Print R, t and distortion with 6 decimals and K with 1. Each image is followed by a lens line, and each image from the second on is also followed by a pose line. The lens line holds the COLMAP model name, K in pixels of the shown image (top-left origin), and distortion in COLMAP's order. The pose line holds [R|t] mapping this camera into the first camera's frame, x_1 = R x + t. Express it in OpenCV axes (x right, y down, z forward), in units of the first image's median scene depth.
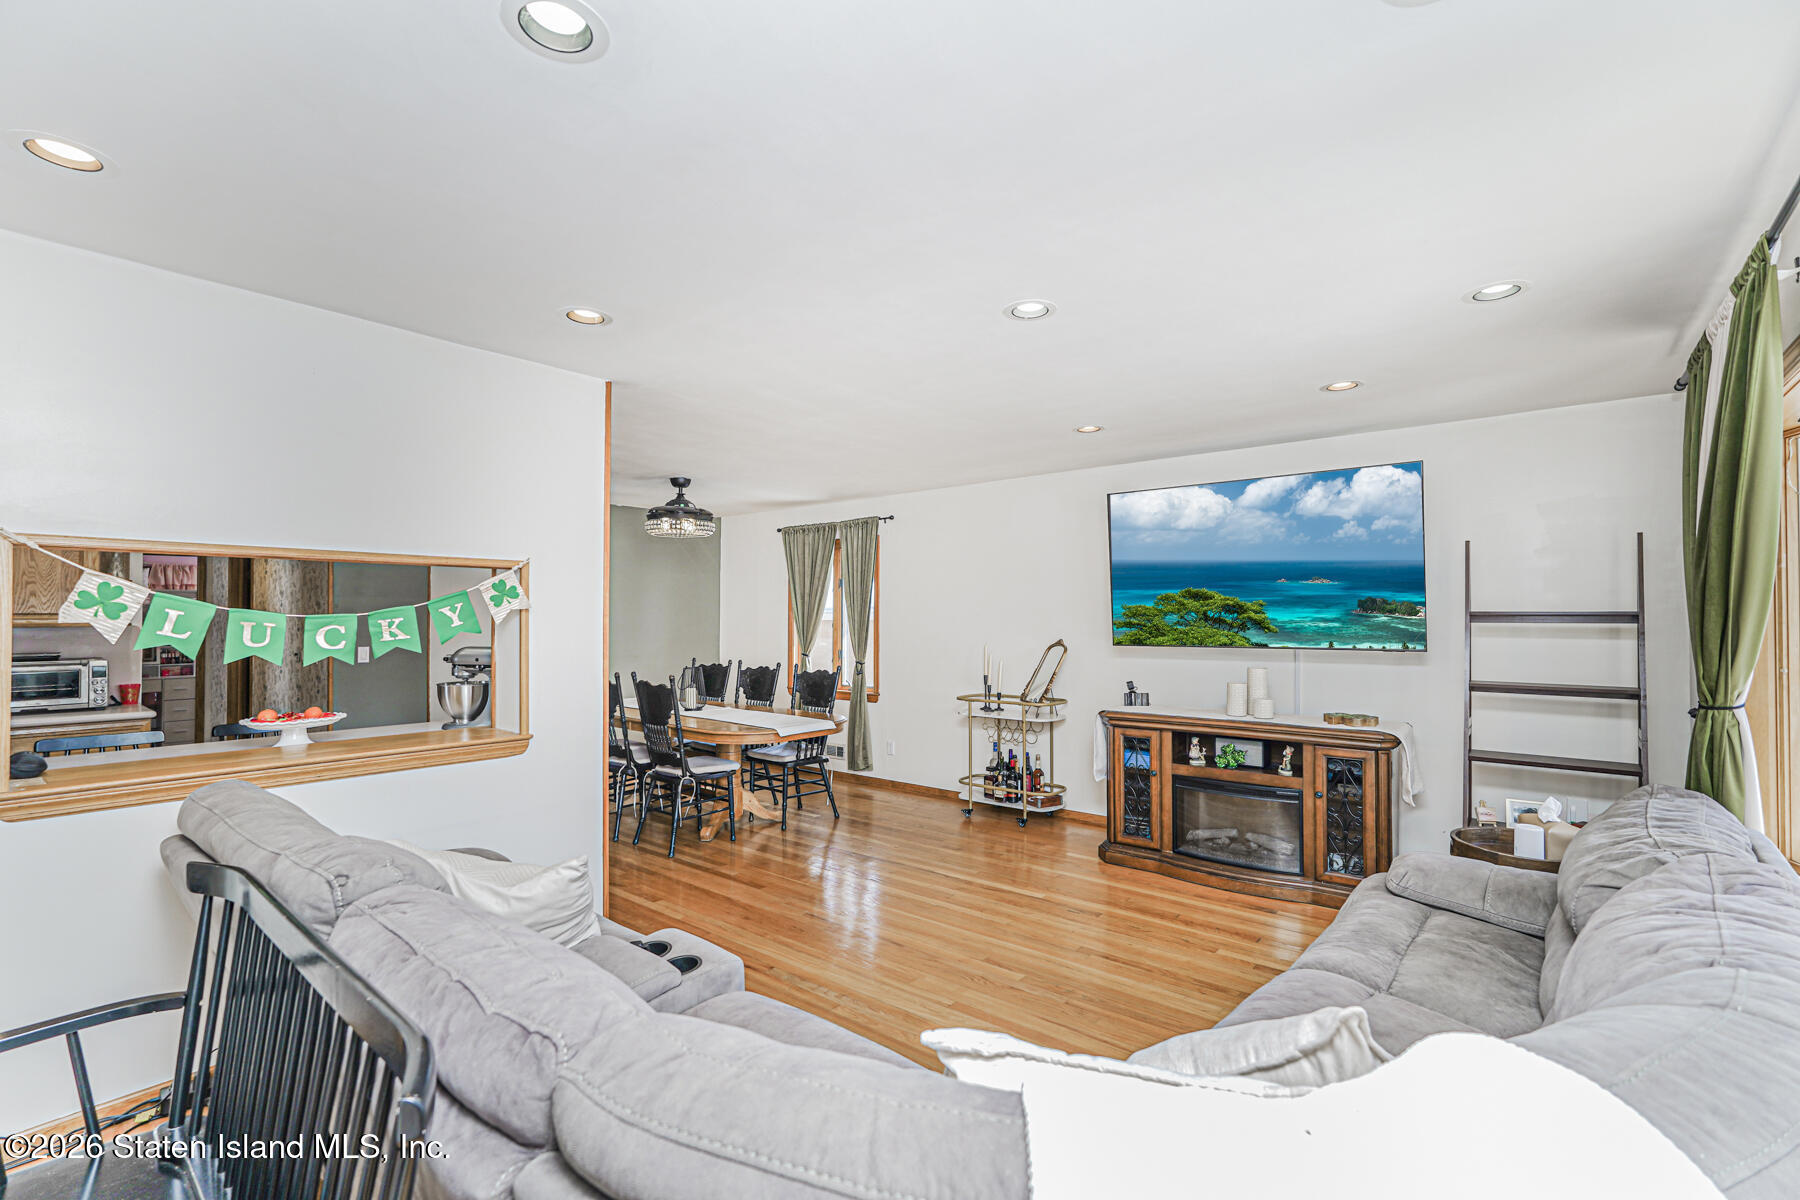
lens RADIAL K [[794.1, 0, 897.1], [0, 794.1, 606.2], [0, 0, 1]] dist [-0.020218, 0.011966]
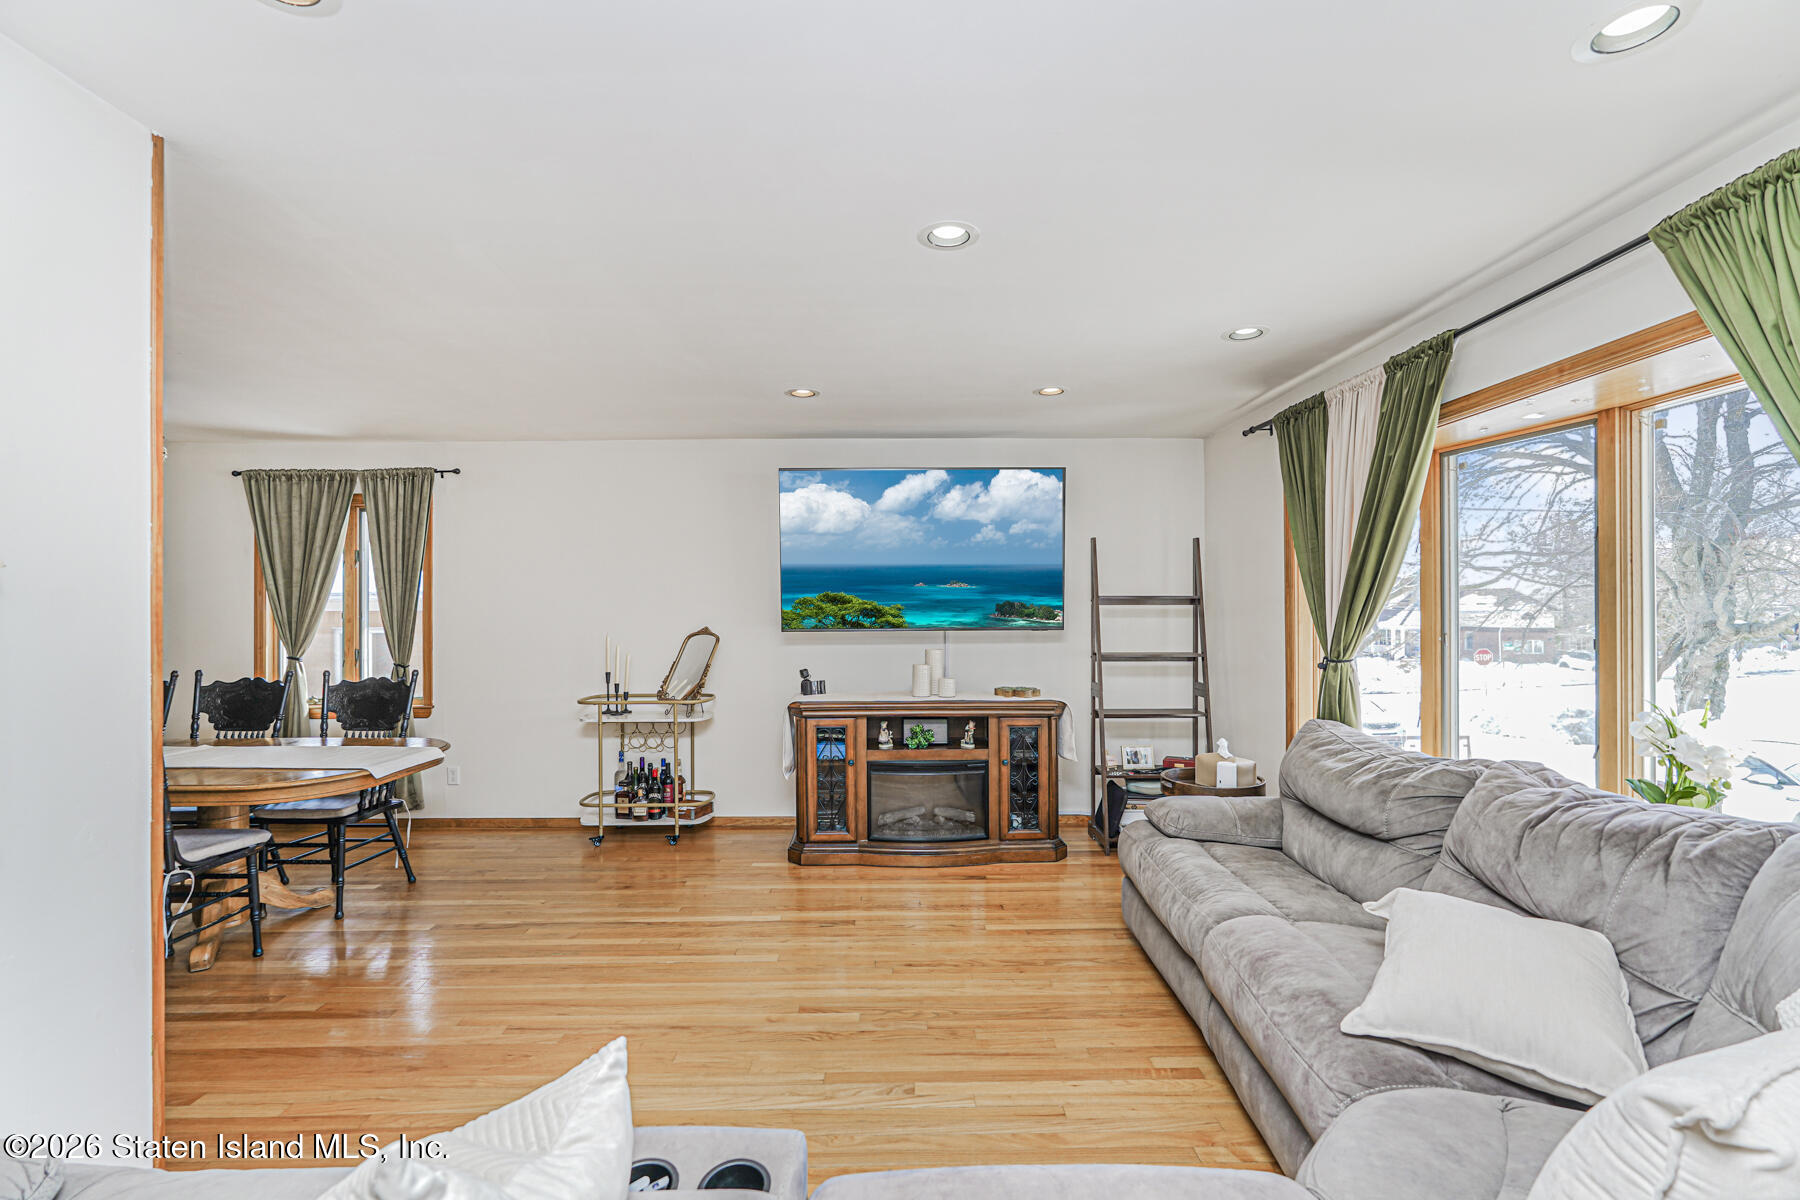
lens RADIAL K [[794.1, 0, 897.1], [0, 794.1, 606.2], [0, 0, 1]] dist [-0.020218, 0.011966]
pose [[0.764498, -0.001033, 0.644625, -0.250672], [-0.005370, 0.999954, 0.007971, 0.012425], [-0.644604, -0.009555, 0.764457, 0.223509]]
